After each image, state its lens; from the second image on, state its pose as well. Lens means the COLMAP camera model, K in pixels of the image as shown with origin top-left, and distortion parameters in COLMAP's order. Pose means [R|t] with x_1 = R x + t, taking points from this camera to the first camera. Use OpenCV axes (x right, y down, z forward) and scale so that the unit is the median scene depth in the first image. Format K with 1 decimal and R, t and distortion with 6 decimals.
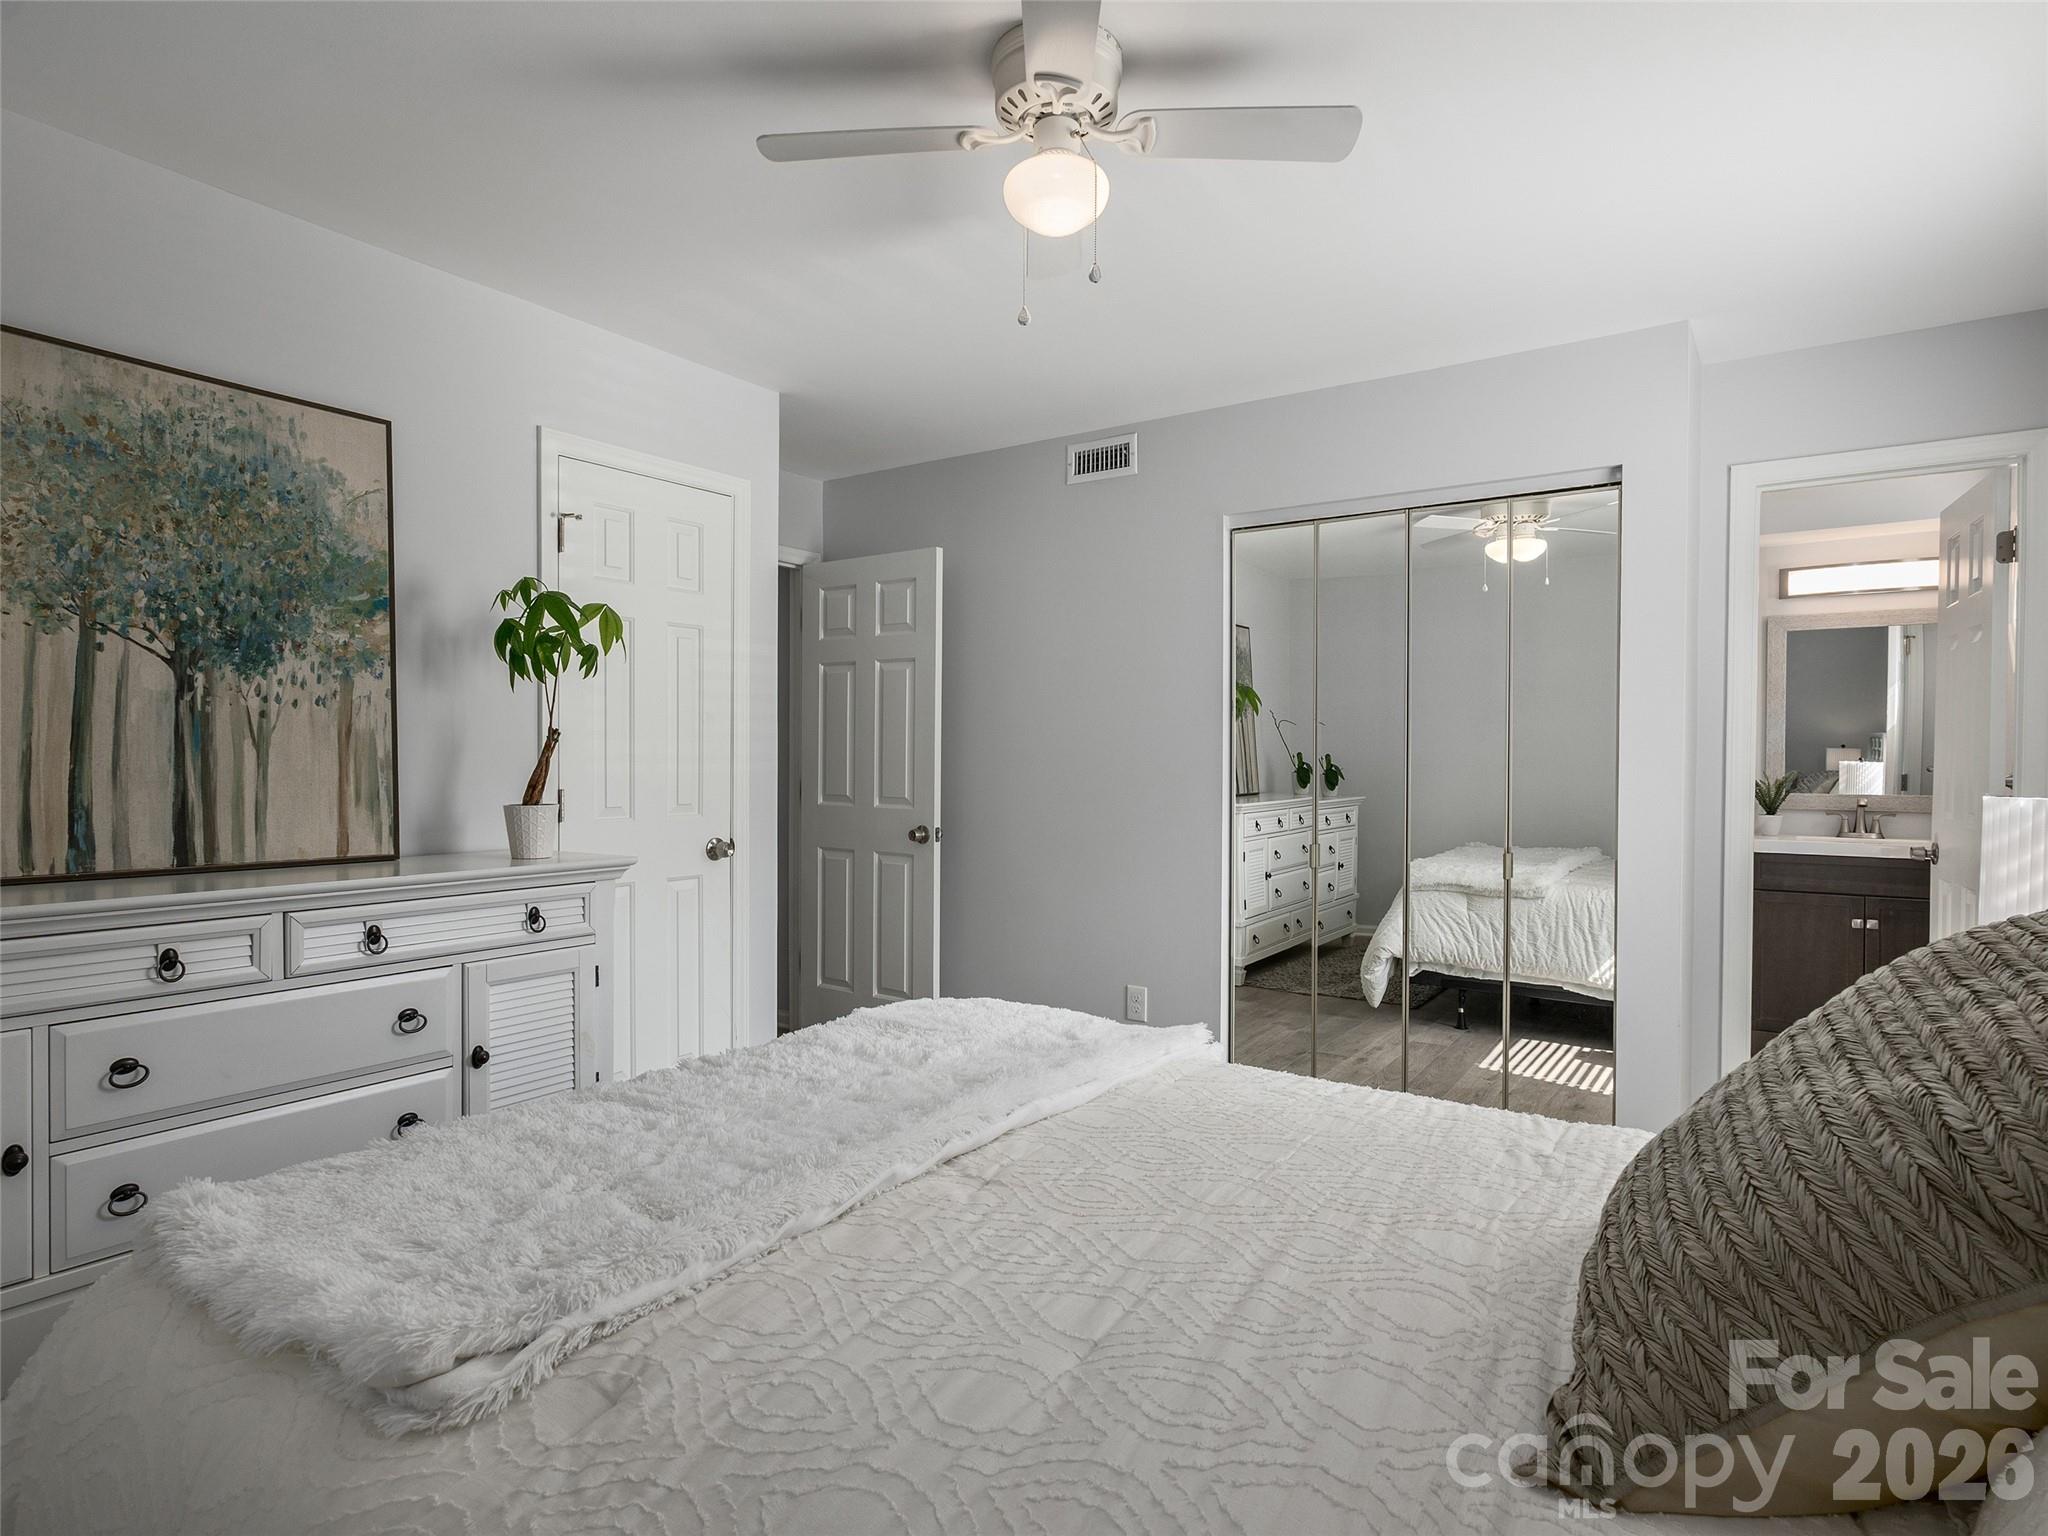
lens RADIAL K [[1124.6, 0, 1021.7], [0, 1124.6, 772.2], [0, 0, 1]] dist [0.016357, 0.003237]
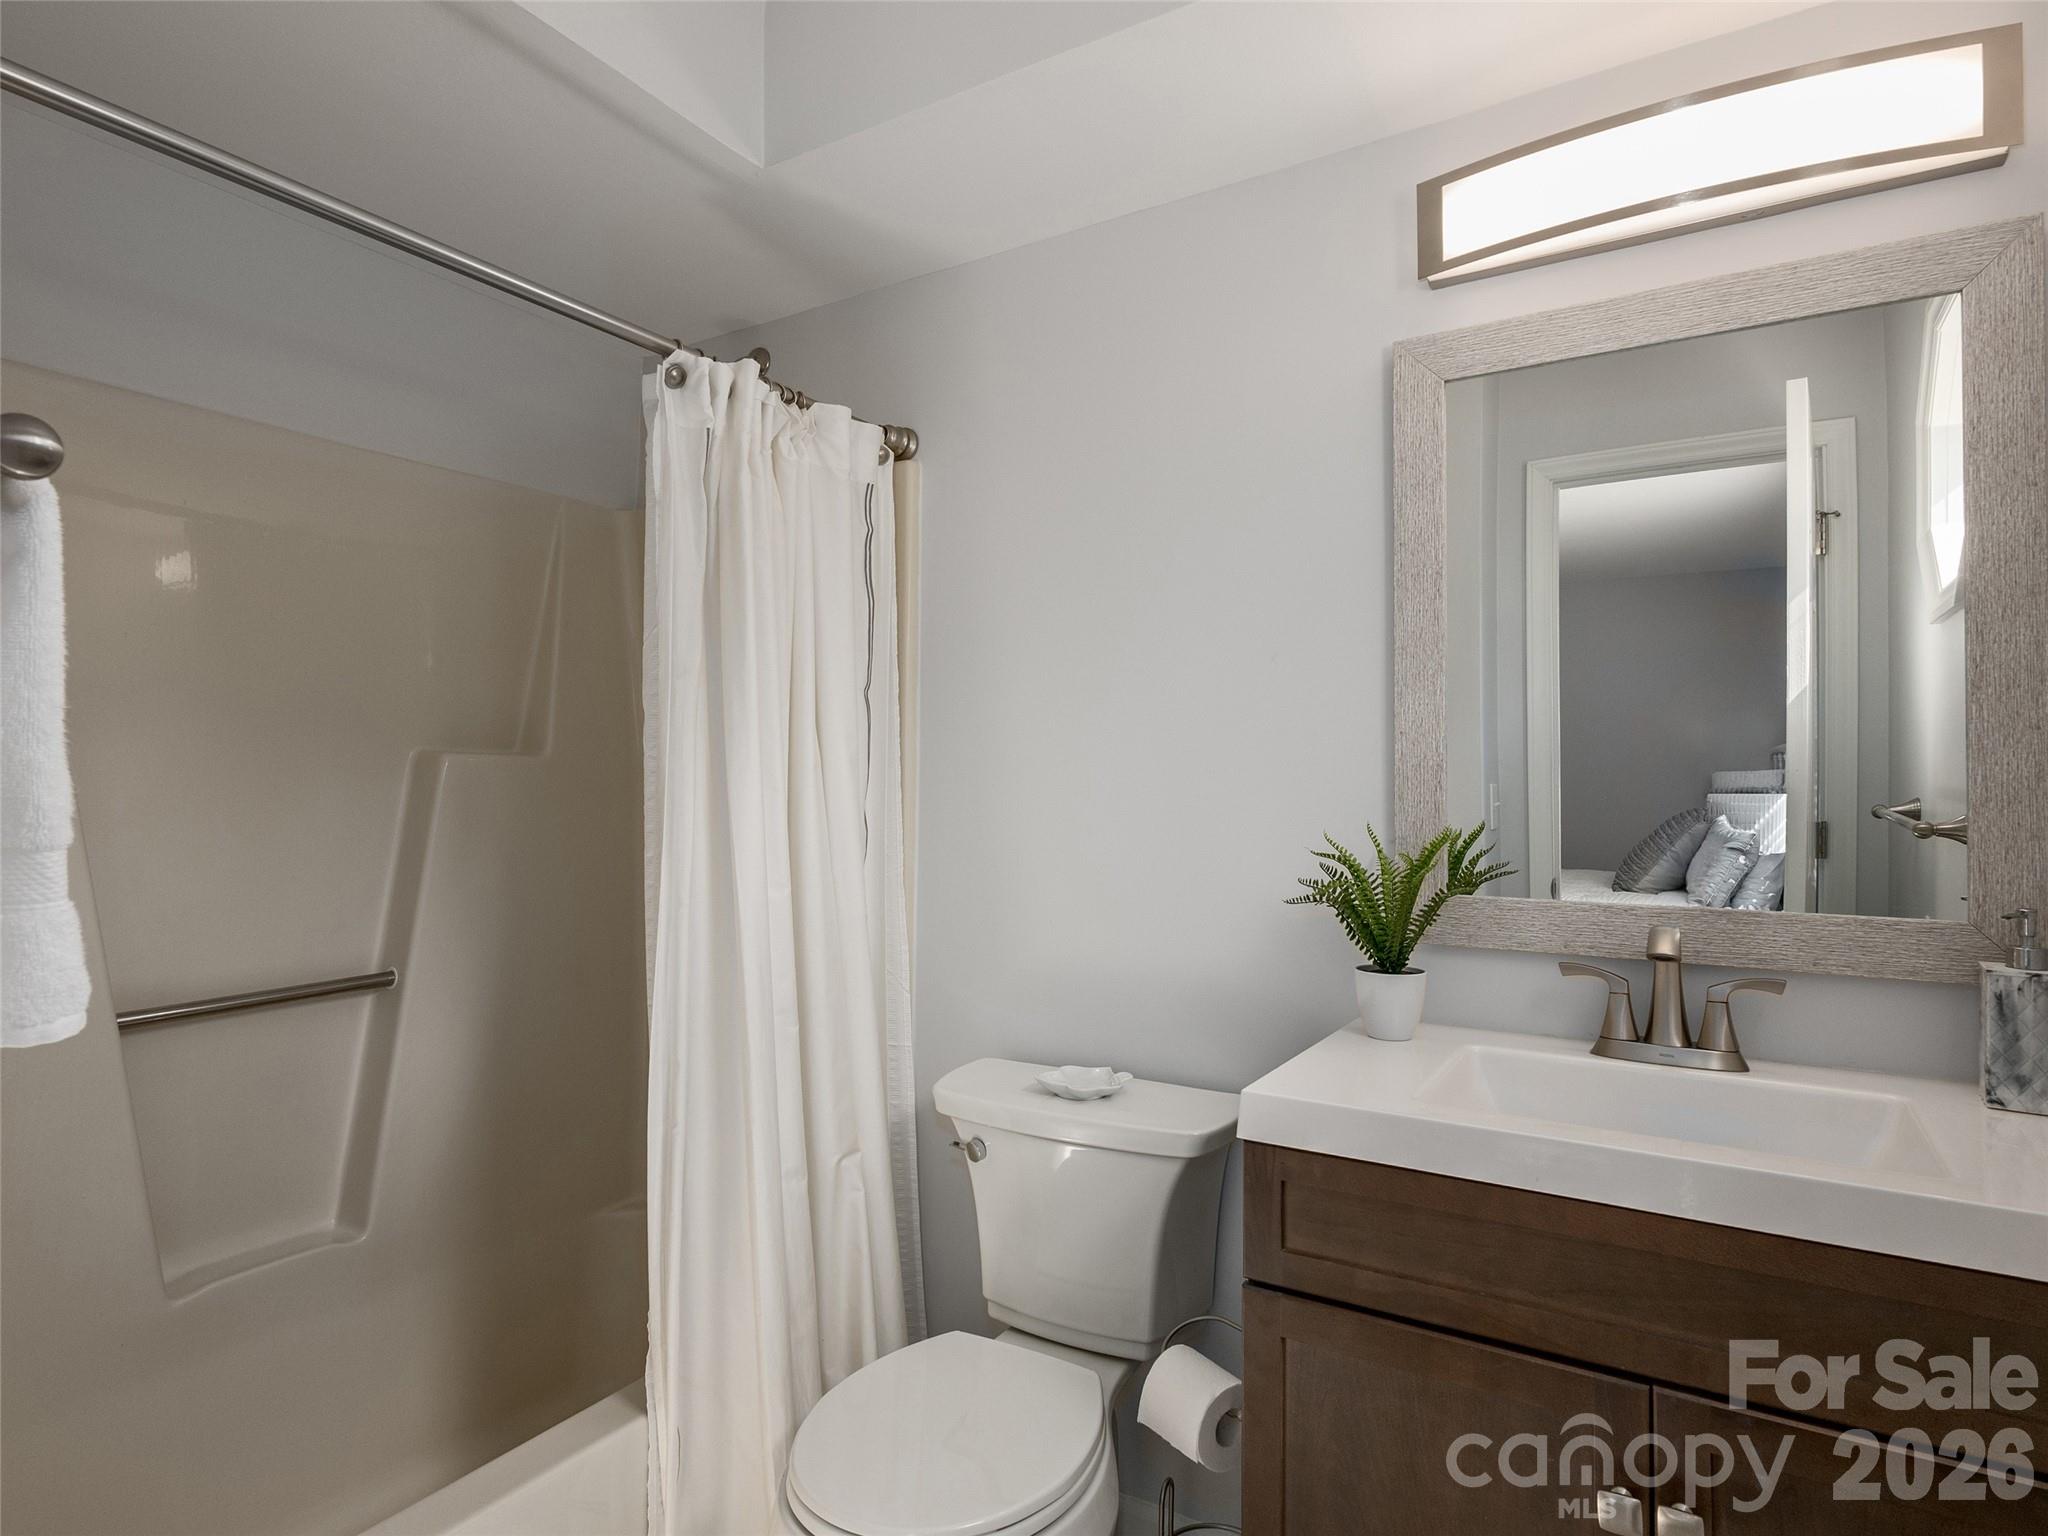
lens RADIAL K [[1124.6, 0, 1027.6], [0, 1124.6, 764.8], [0, 0, 1]] dist [0.016357, 0.003237]
pose [[0.999862, -0.012500, 0.010986, 0.557223], [0.012639, 0.999839, -0.012709, -0.015507], [-0.010825, 0.012846, 0.999859, 0.693176]]
